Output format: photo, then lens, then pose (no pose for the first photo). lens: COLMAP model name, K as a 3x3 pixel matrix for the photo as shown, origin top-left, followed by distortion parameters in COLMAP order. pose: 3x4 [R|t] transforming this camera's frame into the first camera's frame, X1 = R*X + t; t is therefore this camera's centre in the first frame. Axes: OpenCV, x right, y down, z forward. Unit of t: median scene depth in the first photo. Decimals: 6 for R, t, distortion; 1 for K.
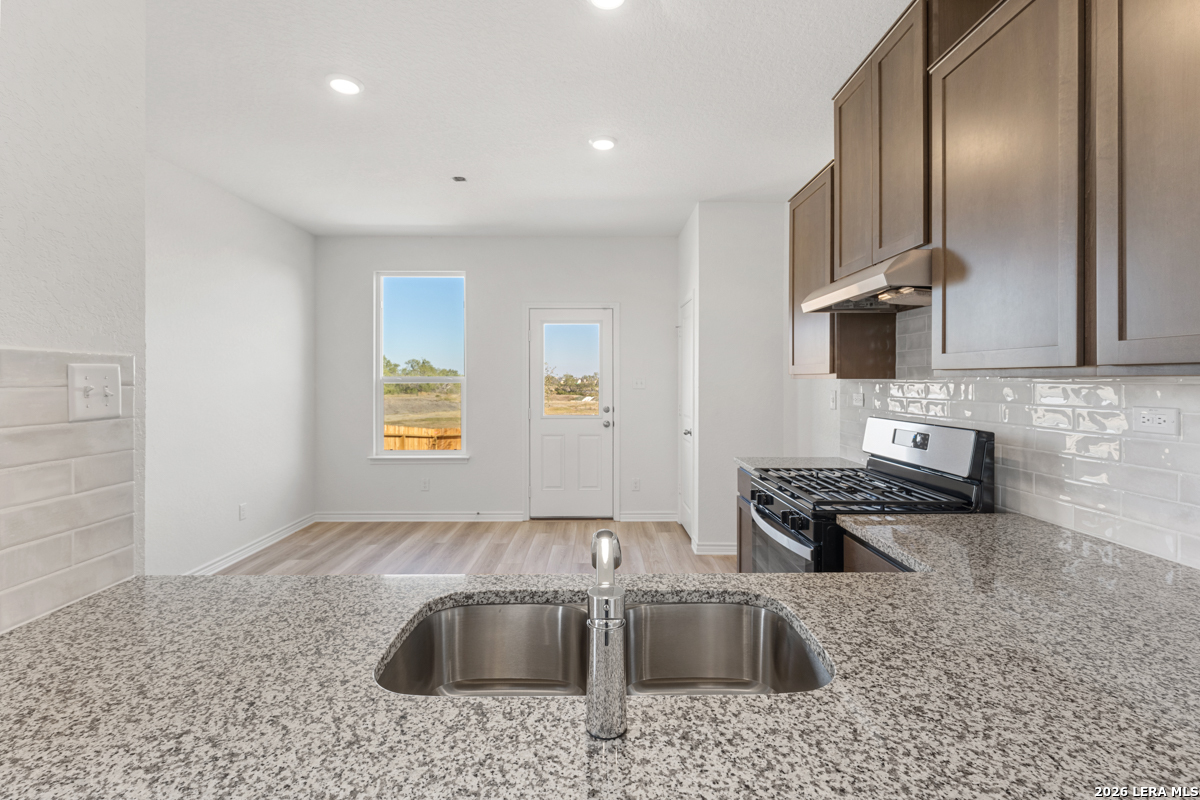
lens RADIAL K [[538.8, 0, 600.4], [0, 538.8, 380.4], [0, 0, 1]] dist [0.002241, -0.000512]
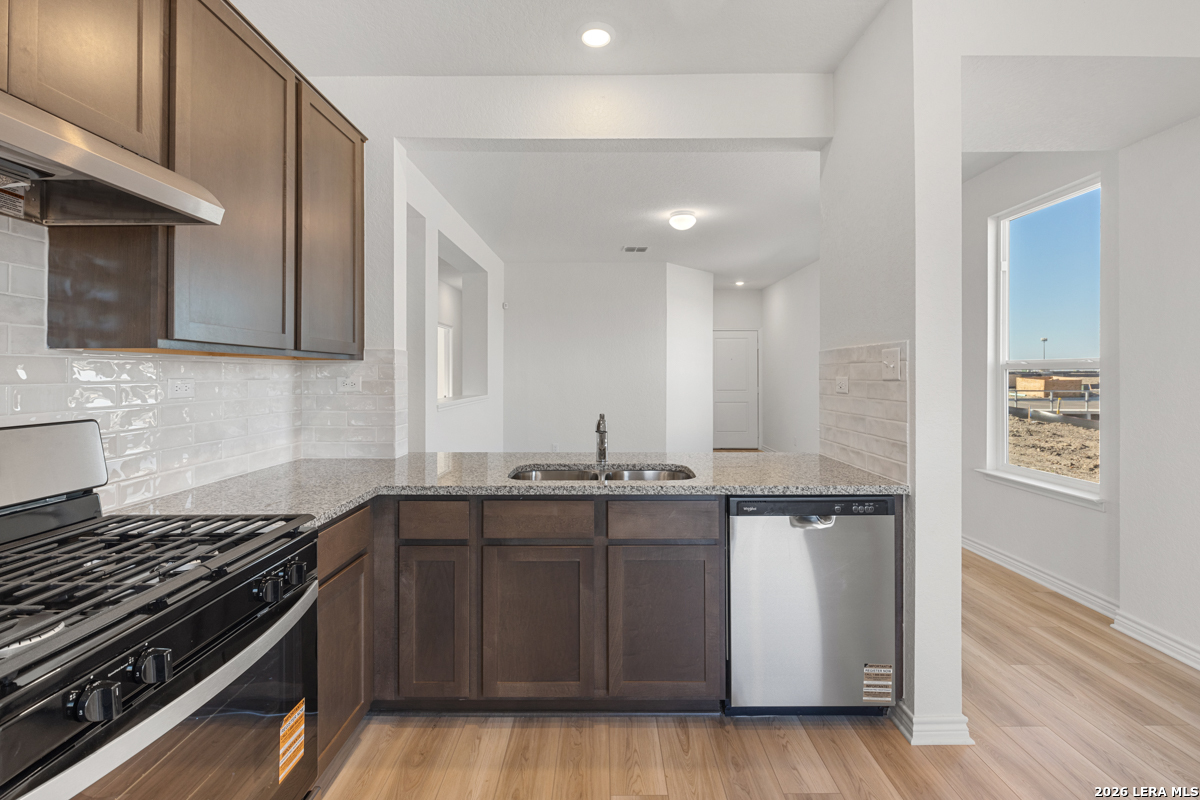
lens RADIAL K [[544.9, 0, 603.9], [0, 544.9, 376.0], [0, 0, 1]] dist [-0.000850, -0.000594]
pose [[-0.999969, 0.003181, 0.007167, -0.011471], [0.003186, 0.999995, 0.000759, 0.040236], [-0.007165, 0.000782, -0.999974, 2.023074]]
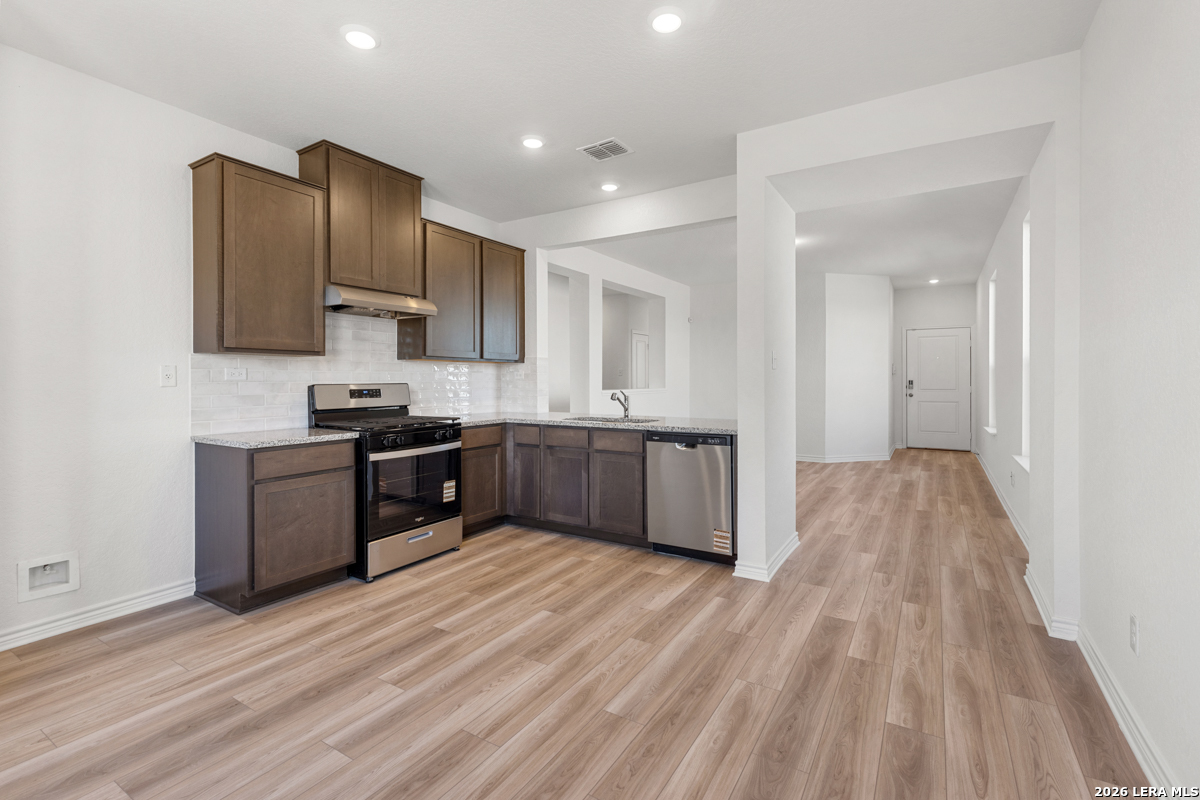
lens RADIAL K [[538.8, 0, 600.4], [0, 538.8, 380.4], [0, 0, 1]] dist [0.002241, -0.000512]
pose [[-0.848799, 0.000996, 0.528715, -1.343000], [0.002317, 0.999996, 0.001836, 0.091025], [-0.528711, 0.002784, -0.848798, 2.867993]]
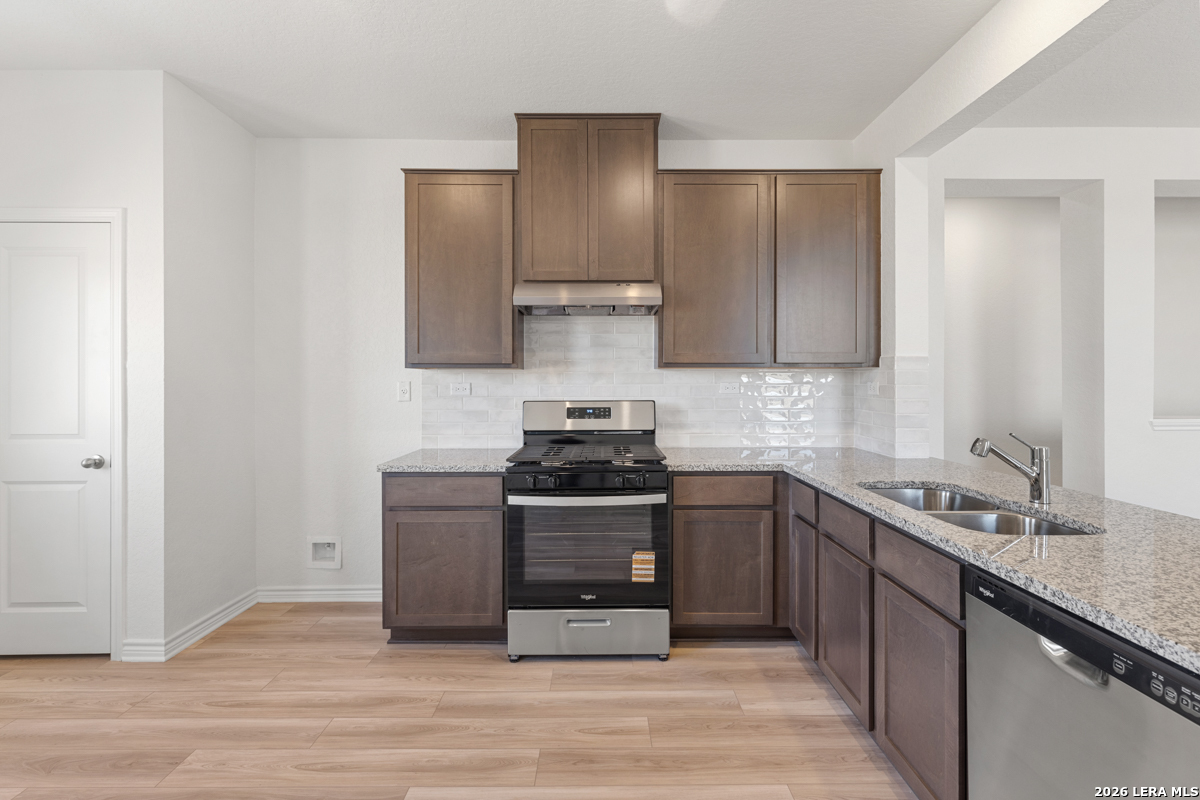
lens RADIAL K [[538.8, 0, 600.4], [0, 538.8, 380.4], [0, 0, 1]] dist [0.002241, -0.000512]
pose [[-0.000893, 0.000971, 0.999999, -1.100836], [0.001494, 0.999998, -0.000970, 0.037998], [-0.999998, 0.001493, -0.000894, 1.348624]]
